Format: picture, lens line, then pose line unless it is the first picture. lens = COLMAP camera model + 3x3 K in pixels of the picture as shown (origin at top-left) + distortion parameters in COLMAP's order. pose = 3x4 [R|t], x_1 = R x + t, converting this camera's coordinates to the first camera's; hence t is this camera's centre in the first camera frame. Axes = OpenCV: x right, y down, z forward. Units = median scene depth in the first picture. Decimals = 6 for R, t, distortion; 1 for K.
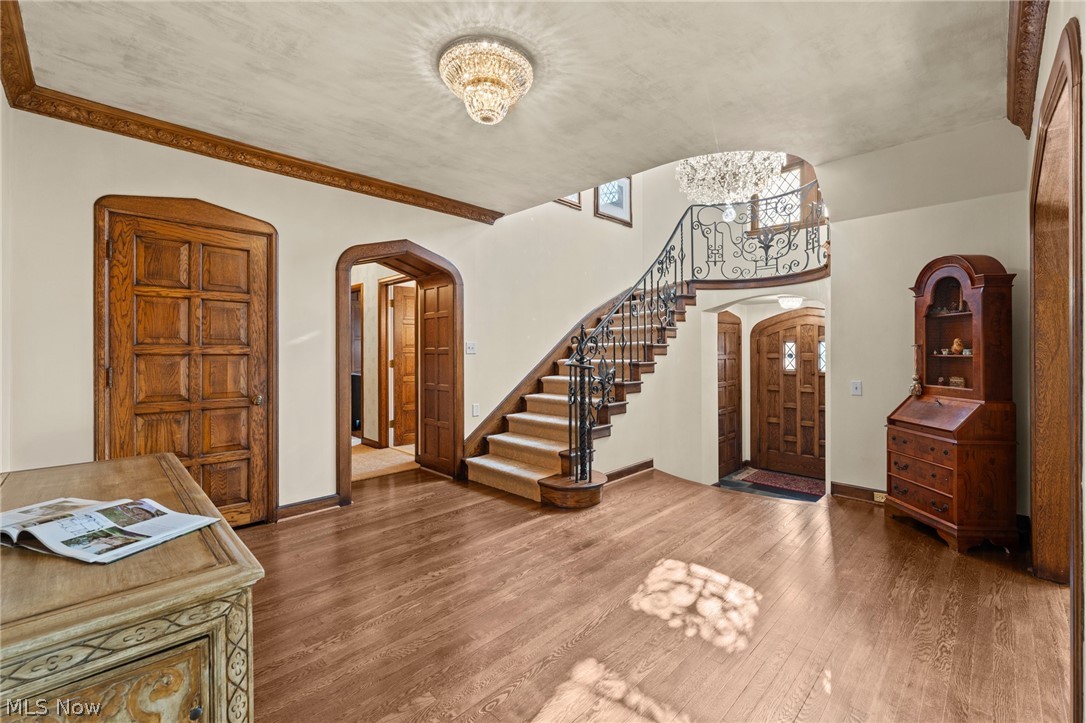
lens RADIAL K [[459.7, 0, 548.6], [0, 459.7, 350.6], [0, 0, 1]] dist [0.000532, -0.000778]
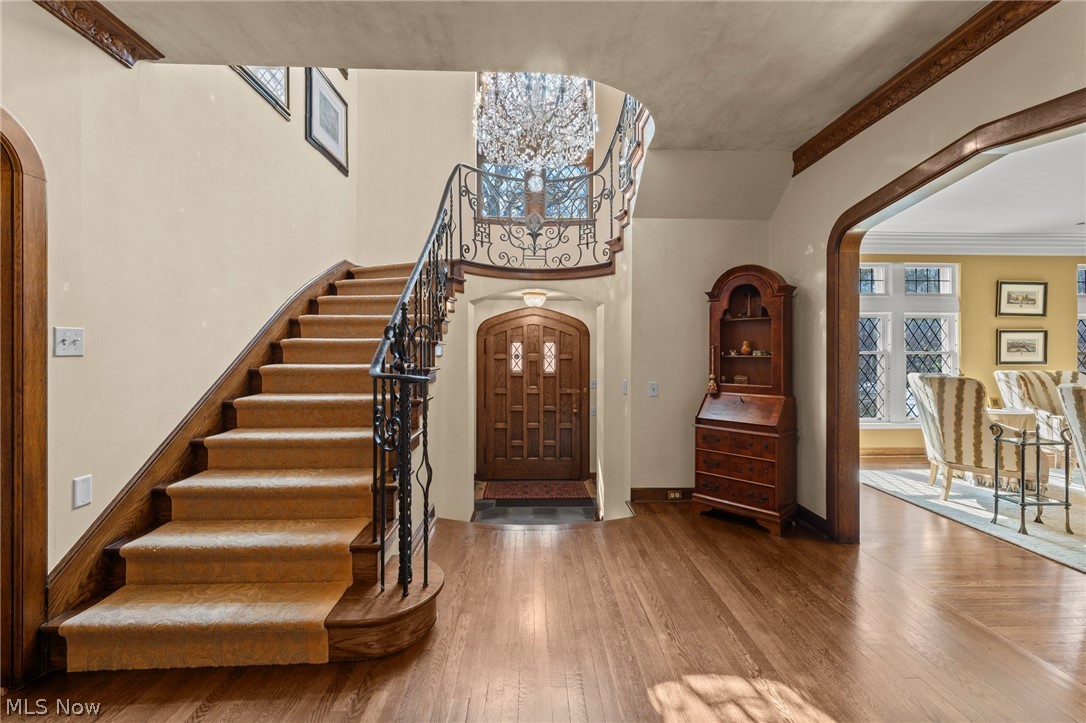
lens RADIAL K [[459.7, 0, 549.3], [0, 459.7, 351.7], [0, 0, 1]] dist [0.000532, -0.000778]
pose [[0.683030, 0.002440, 0.730386, -0.173196], [-0.004111, 0.999991, 0.000504, 0.000732], [-0.730379, -0.003347, 0.683034, 0.407125]]
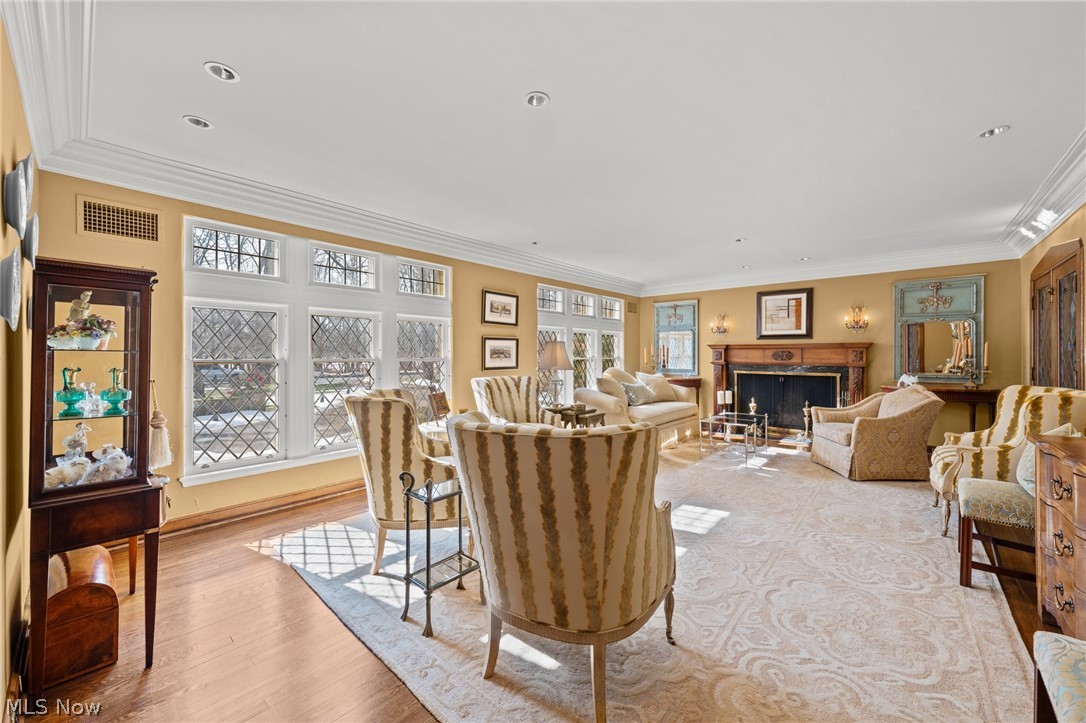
lens RADIAL K [[416.2, 0, 552.2], [0, 416.2, 354.3], [0, 0, 1]] dist [-0.000694, -0.000011]
pose [[-0.075496, 0.002635, 0.997143, 0.384769], [-0.002488, 0.999993, -0.002831, -0.010946], [-0.997143, -0.002695, -0.075489, 0.266354]]
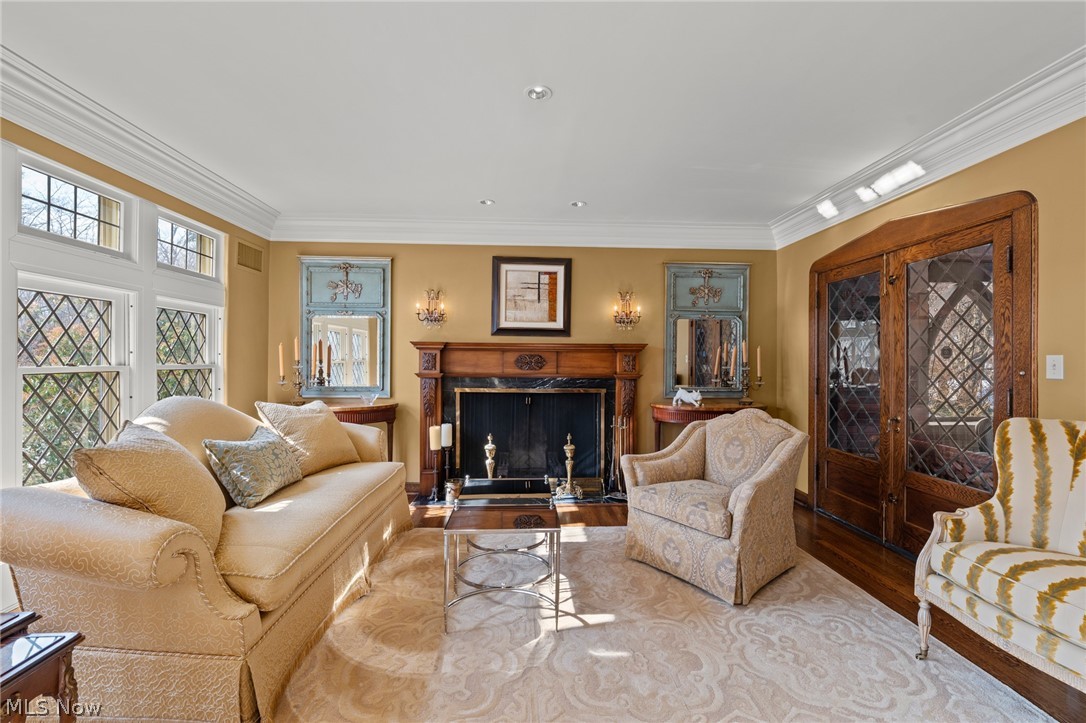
lens RADIAL K [[459.7, 0, 546.2], [0, 459.7, 357.6], [0, 0, 1]] dist [0.000532, -0.000778]
pose [[-0.737878, 0.001315, 0.674933, 1.077083], [-0.006637, 0.999936, -0.009204, -0.013749], [-0.674902, -0.011271, -0.737821, 0.066896]]
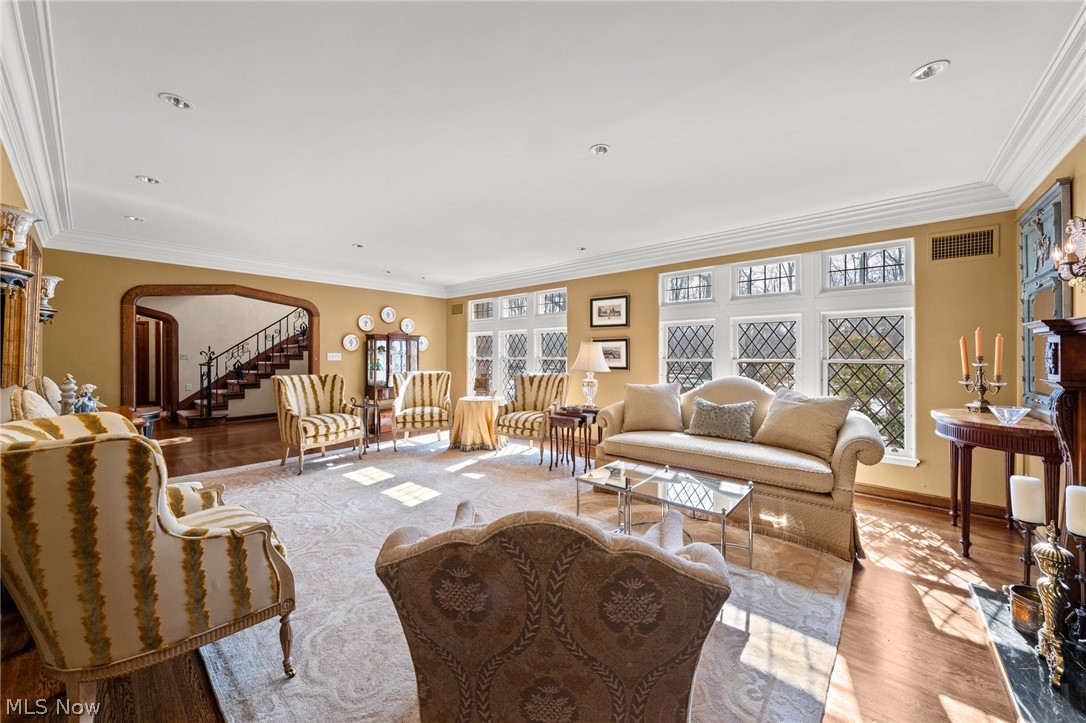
lens RADIAL K [[401.0, 0, 541.9], [0, 401.0, 353.3], [0, 0, 1]] dist [-0.008263, -0.000072]
pose [[0.997366, 0.000973, 0.072525, 1.303193], [-0.000652, 0.999990, -0.004450, -0.013645], [-0.072529, 0.004391, 0.997357, -0.884435]]
